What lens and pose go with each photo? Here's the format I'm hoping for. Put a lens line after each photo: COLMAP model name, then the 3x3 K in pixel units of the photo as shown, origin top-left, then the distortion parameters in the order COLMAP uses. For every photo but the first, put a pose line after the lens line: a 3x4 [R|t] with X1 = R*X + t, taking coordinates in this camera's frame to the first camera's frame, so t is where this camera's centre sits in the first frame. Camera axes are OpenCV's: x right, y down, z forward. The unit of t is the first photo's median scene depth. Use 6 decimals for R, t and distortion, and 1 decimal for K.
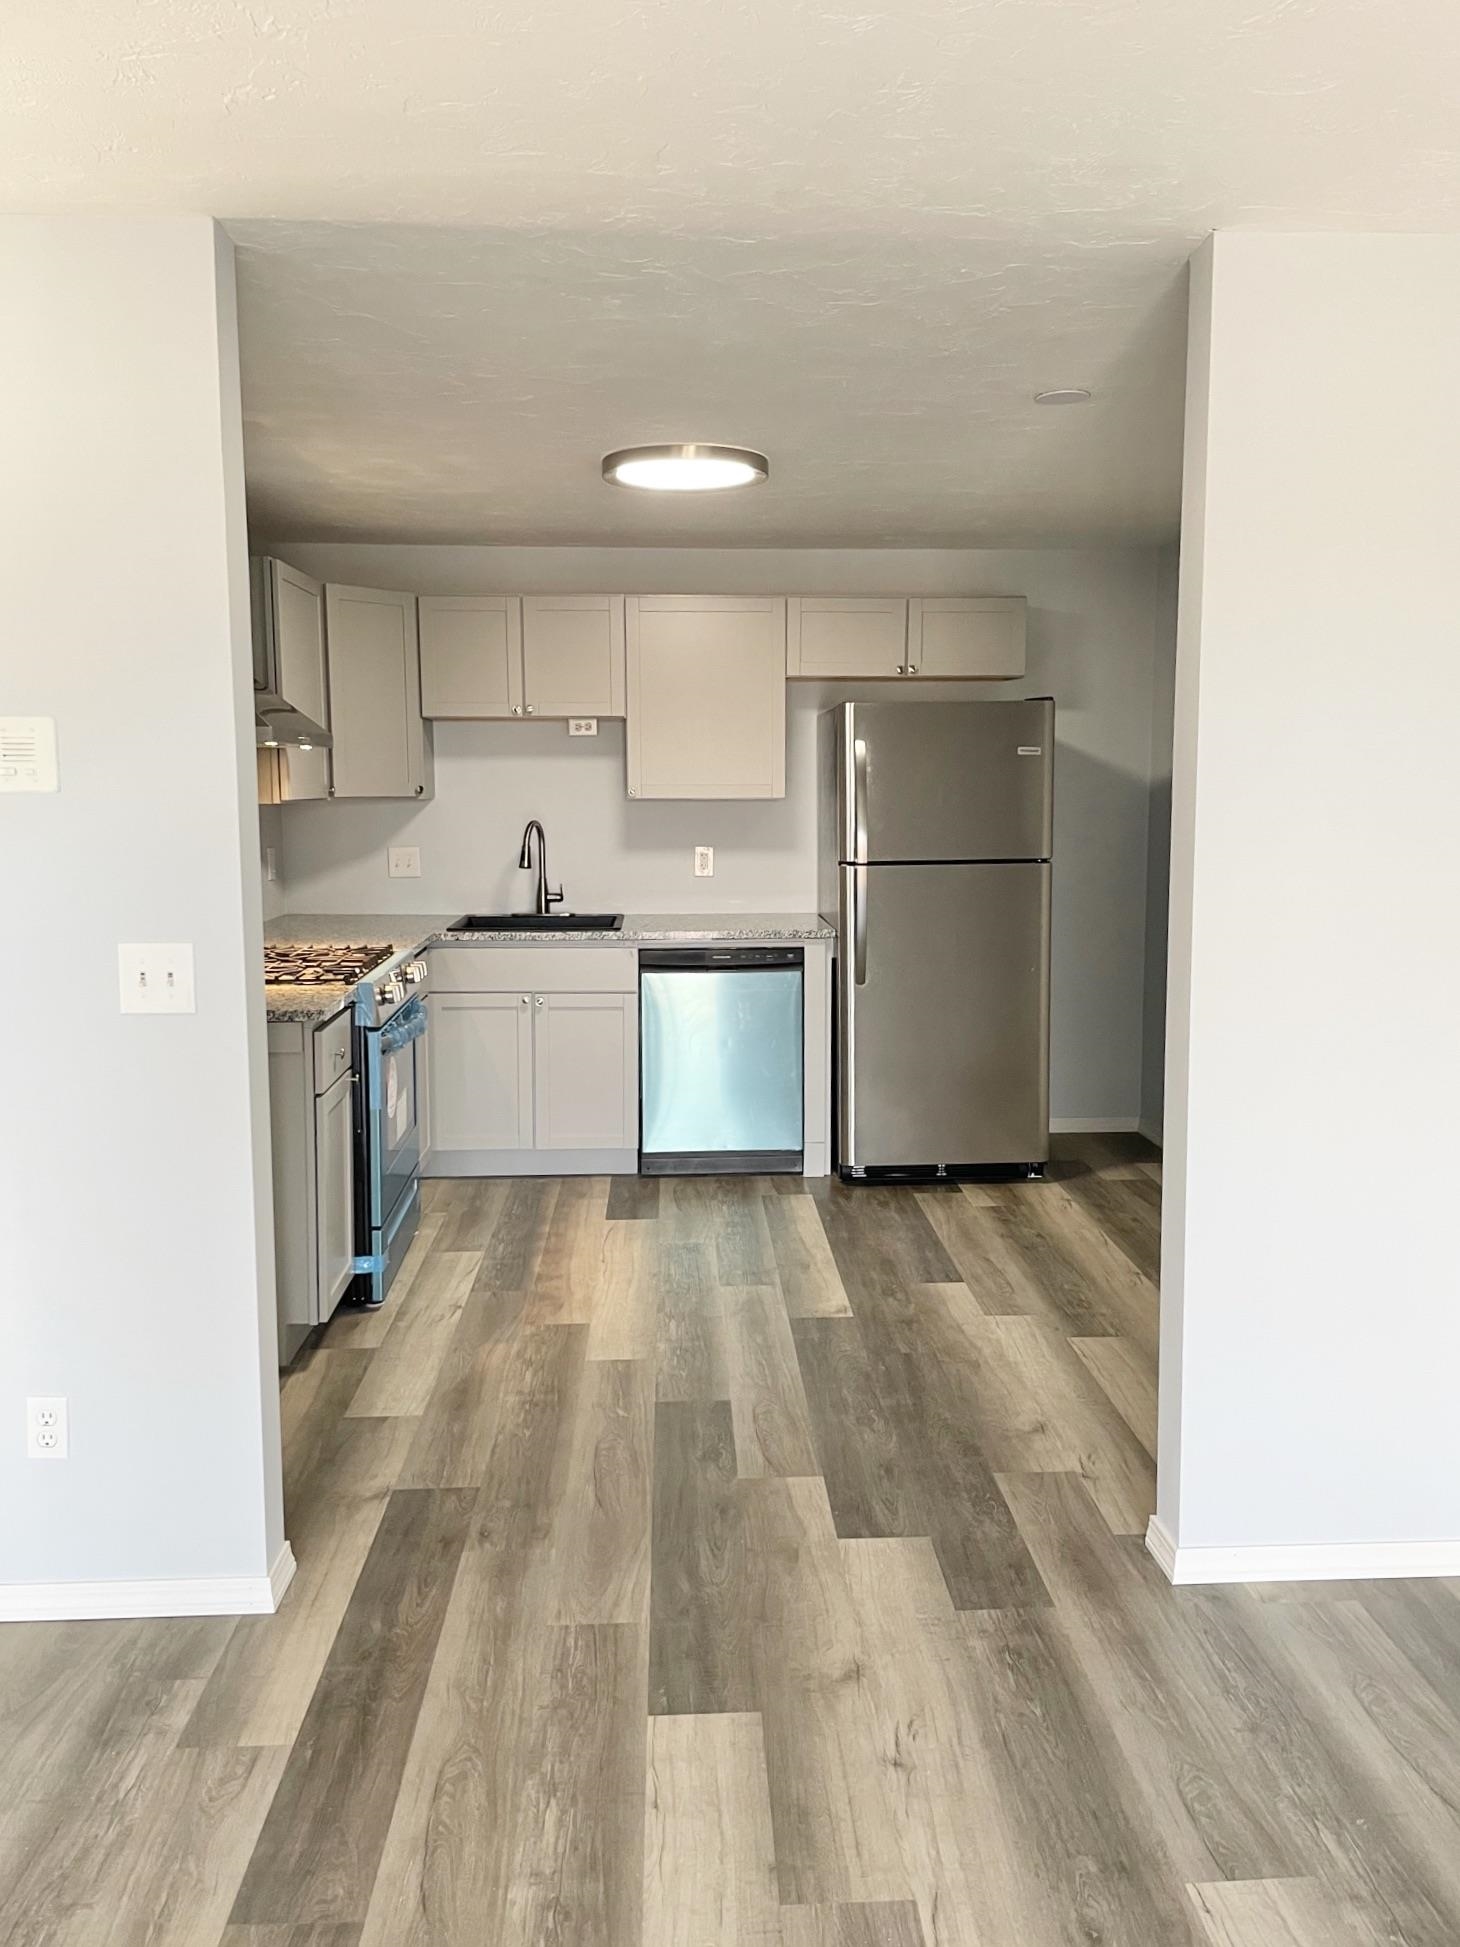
lens RADIAL K [[1540.6, 0, 737.8], [0, 1540.6, 963.0], [0, 0, 1]] dist [0.104063, -0.144480]
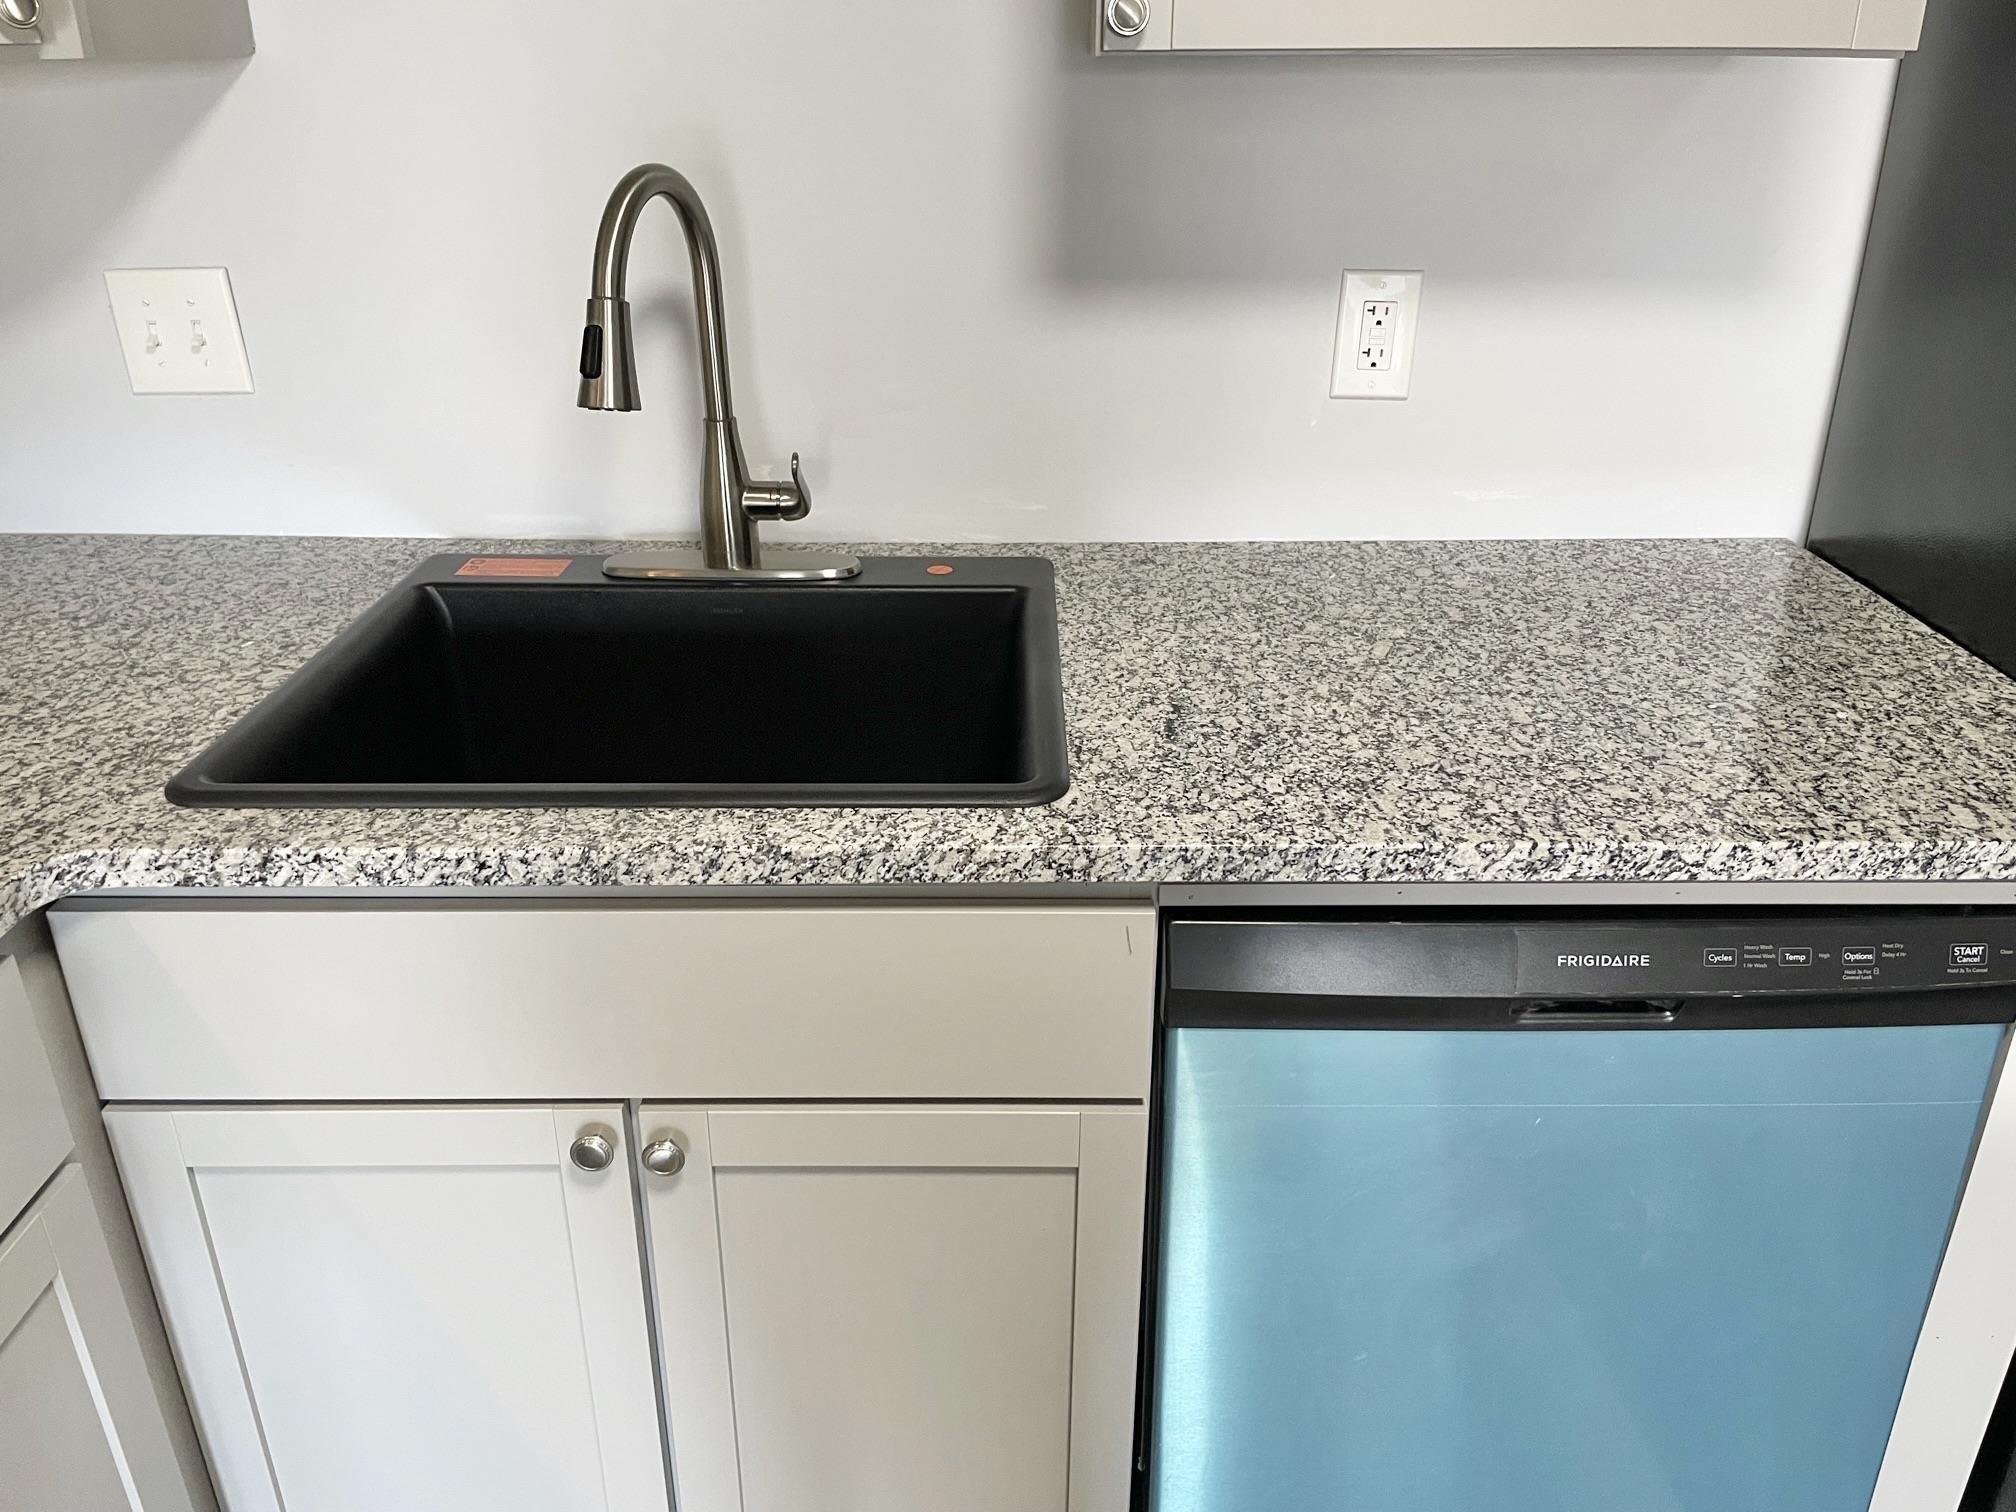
lens RADIAL K [[1522.6, 0, 1010.4], [0, 1522.6, 741.5], [0, 0, 1]] dist [0.097704, -0.127574]
pose [[0.998423, 0.023561, -0.050949, -0.075879], [-0.007511, 0.955560, 0.294703, -0.087019], [0.055628, -0.293855, 0.954230, 0.848413]]
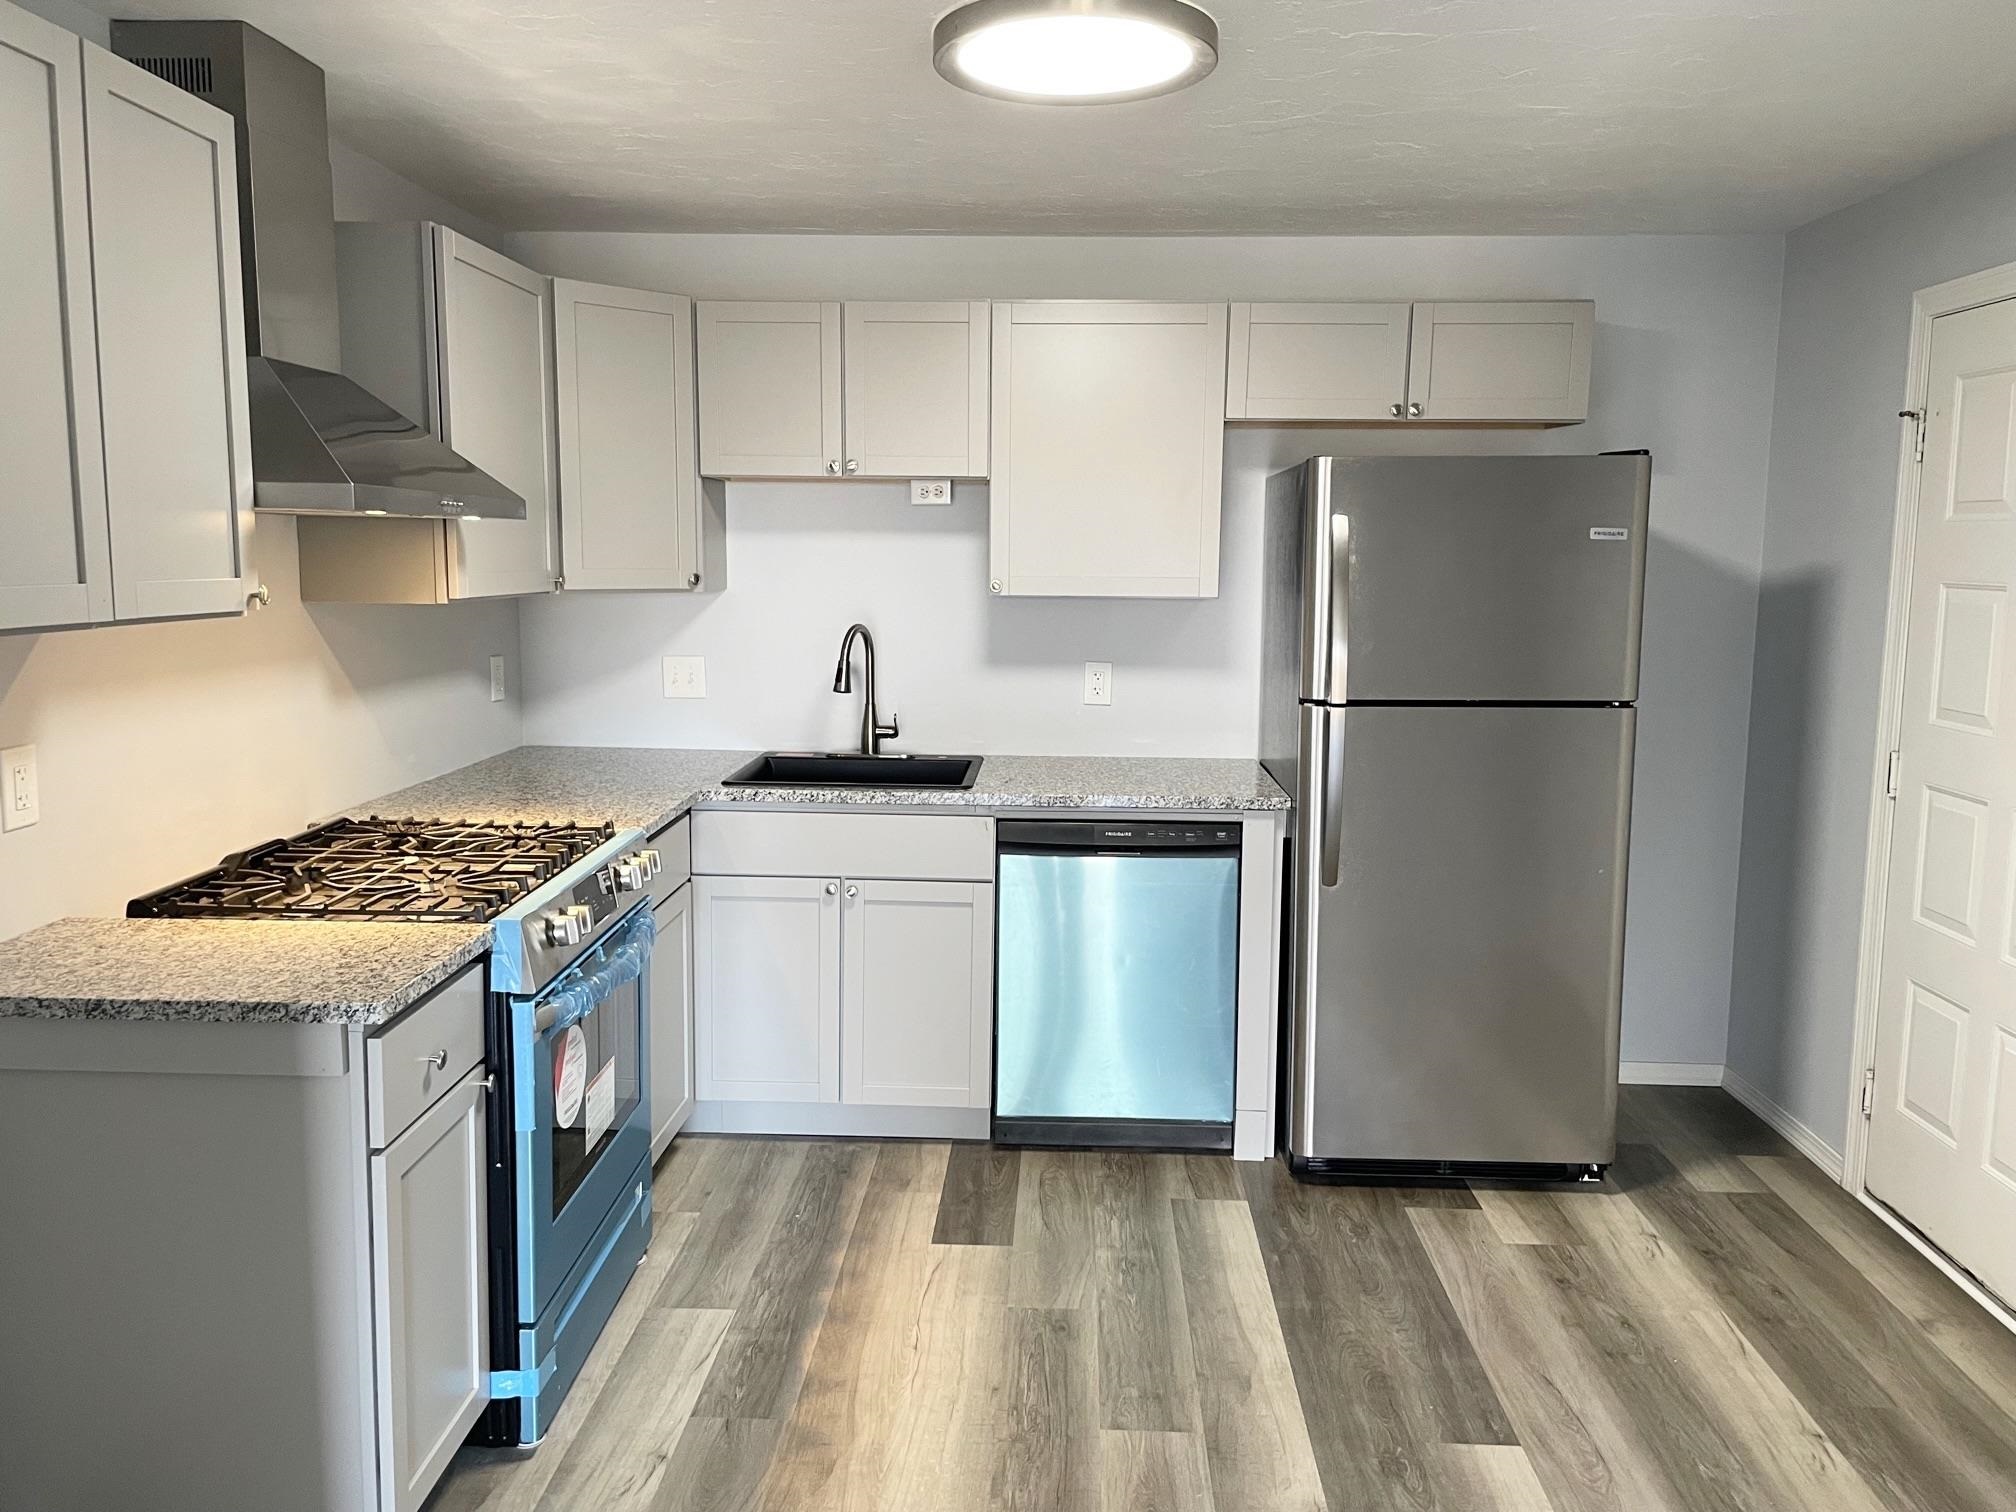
lens RADIAL K [[1516.9, 0, 1009.9], [0, 1516.9, 750.7], [0, 0, 1]] dist [0.085203, -0.114691]
pose [[0.995966, 0.024129, -0.086432, -0.001425], [-0.022981, 0.999634, 0.014254, -0.050349], [0.086744, -0.012210, 0.996156, 0.343328]]
